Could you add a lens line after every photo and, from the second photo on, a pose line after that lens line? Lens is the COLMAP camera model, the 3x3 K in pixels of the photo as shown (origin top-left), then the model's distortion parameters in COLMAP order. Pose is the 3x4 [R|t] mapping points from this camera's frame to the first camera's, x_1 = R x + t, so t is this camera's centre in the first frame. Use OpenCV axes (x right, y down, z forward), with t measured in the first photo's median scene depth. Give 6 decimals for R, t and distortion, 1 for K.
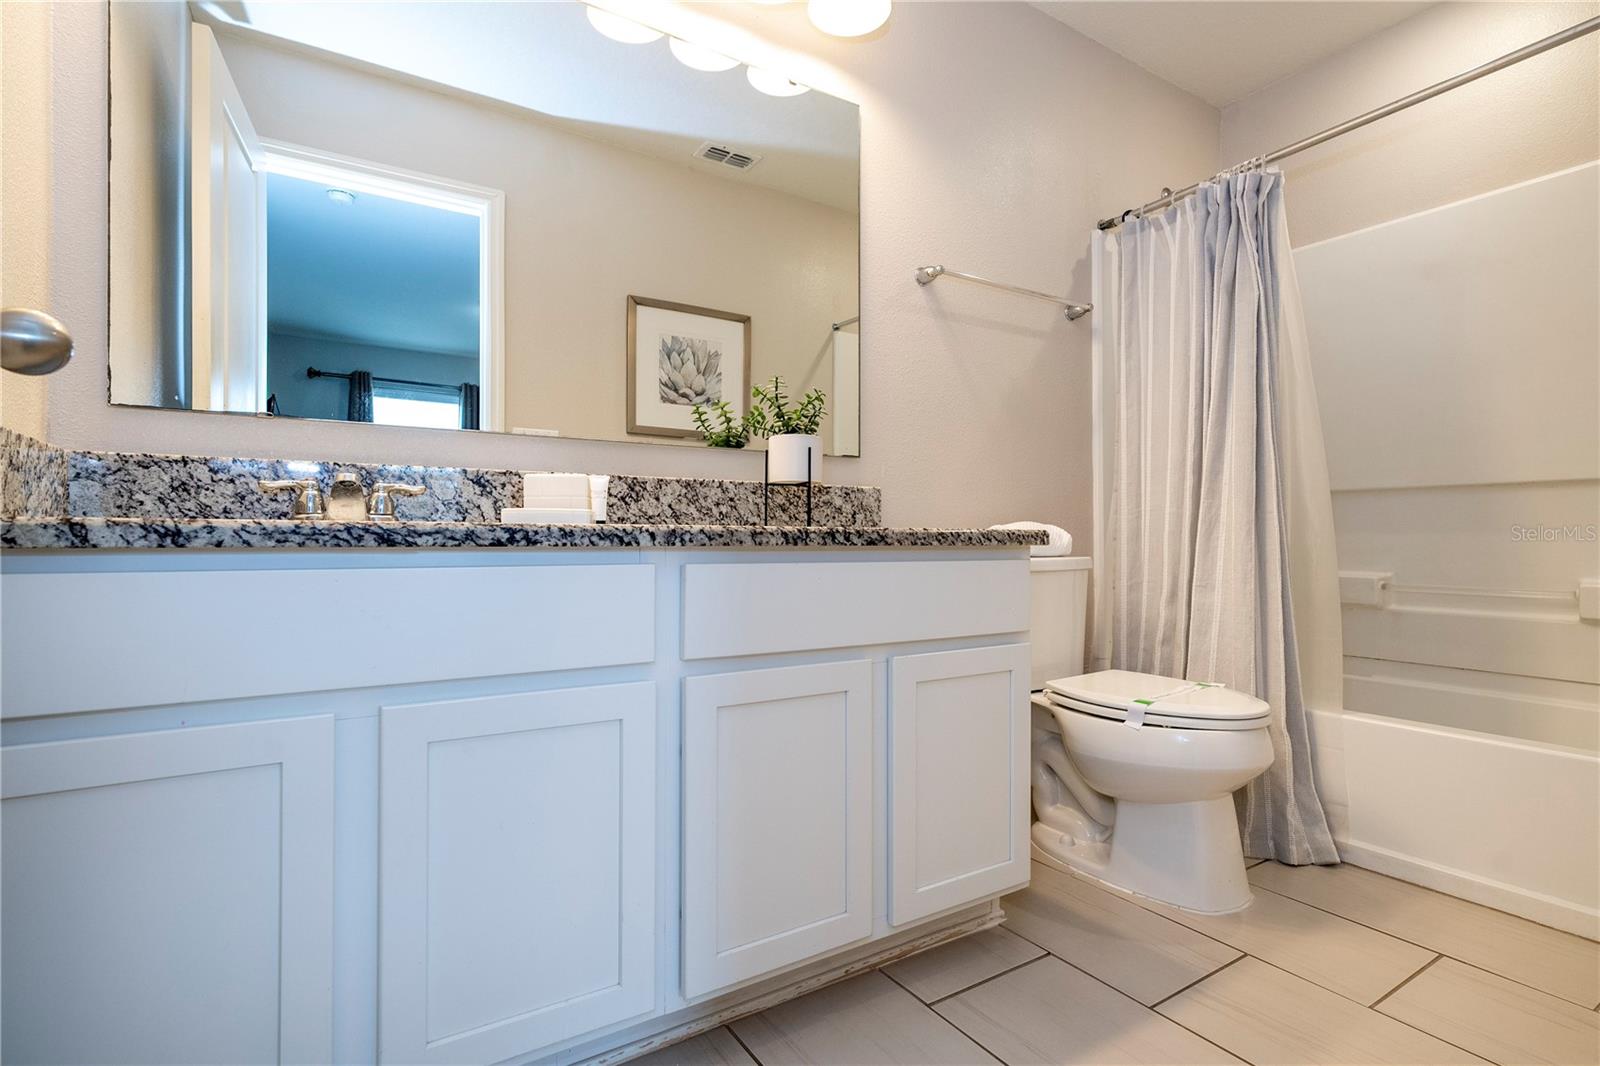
lens RADIAL K [[768.2, 0, 800.0], [0, 768.2, 533.0], [0, 0, 1]] dist [-0.001141, 0.000385]
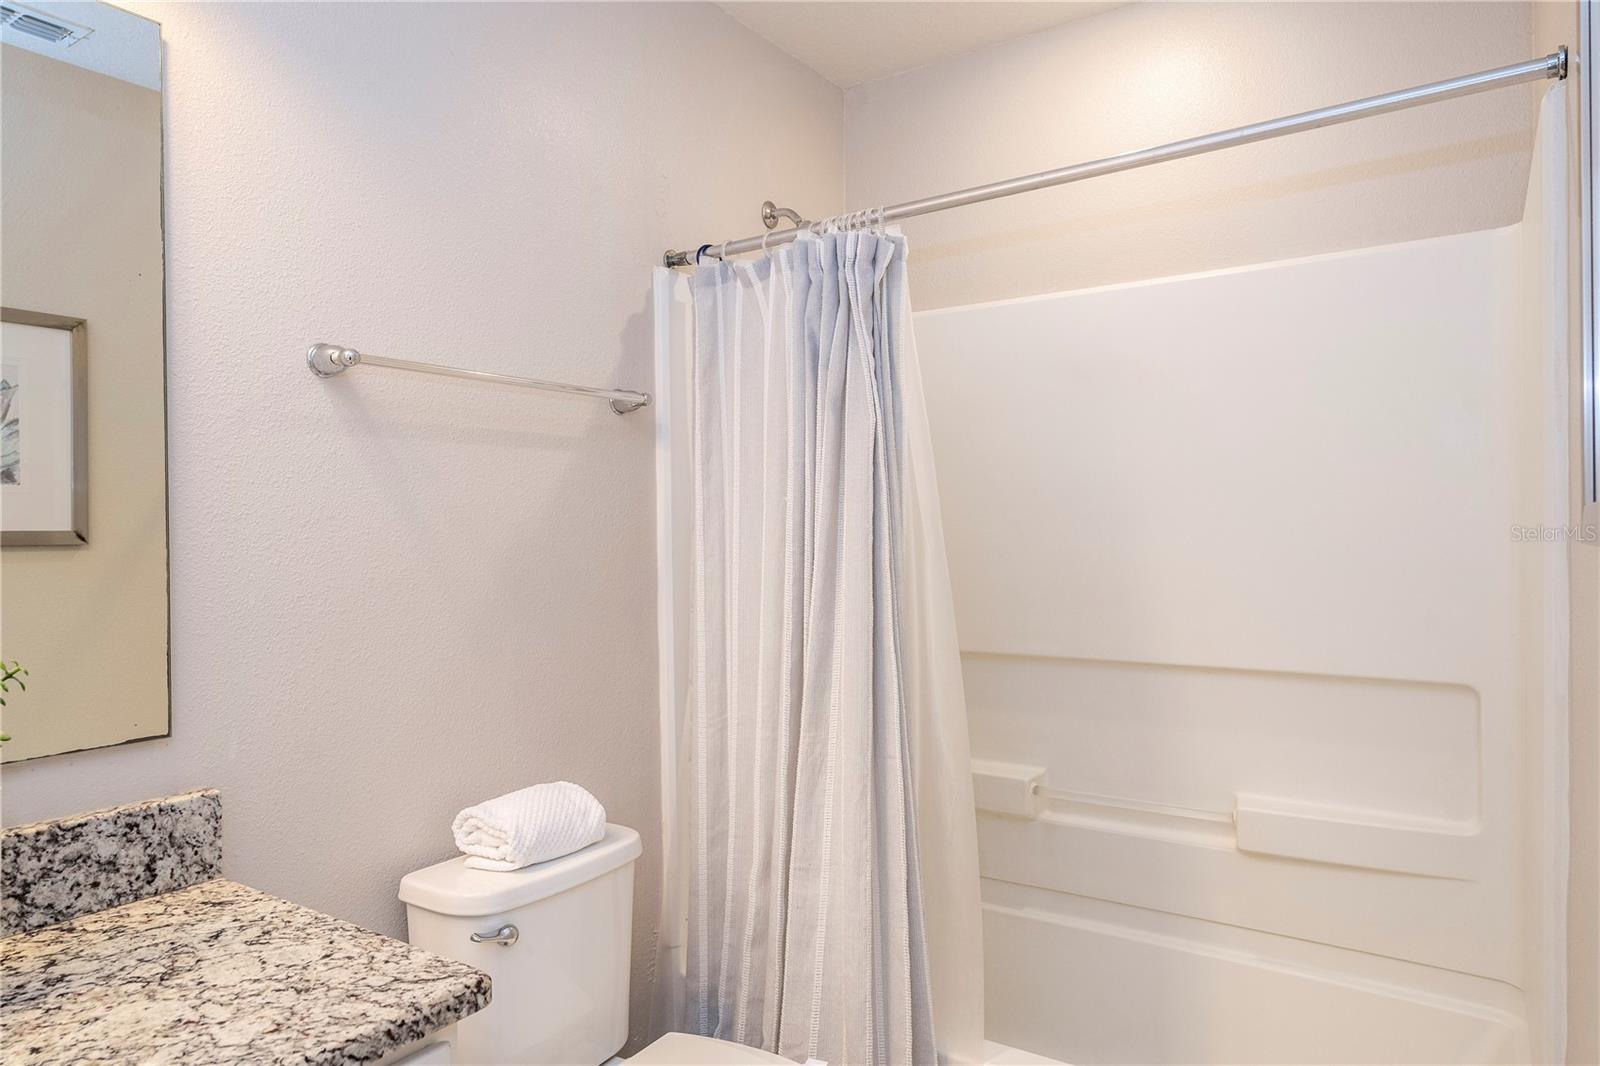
lens RADIAL K [[1015.6, 0, 800.0], [0, 1015.6, 533.0], [0, 0, 1]] dist [-0.001730, 0.003107]
pose [[0.915308, -0.017205, 0.402388, 0.179114], [0.011567, 0.999798, 0.016438, -0.224659], [-0.402589, -0.010391, 0.915322, 0.216804]]
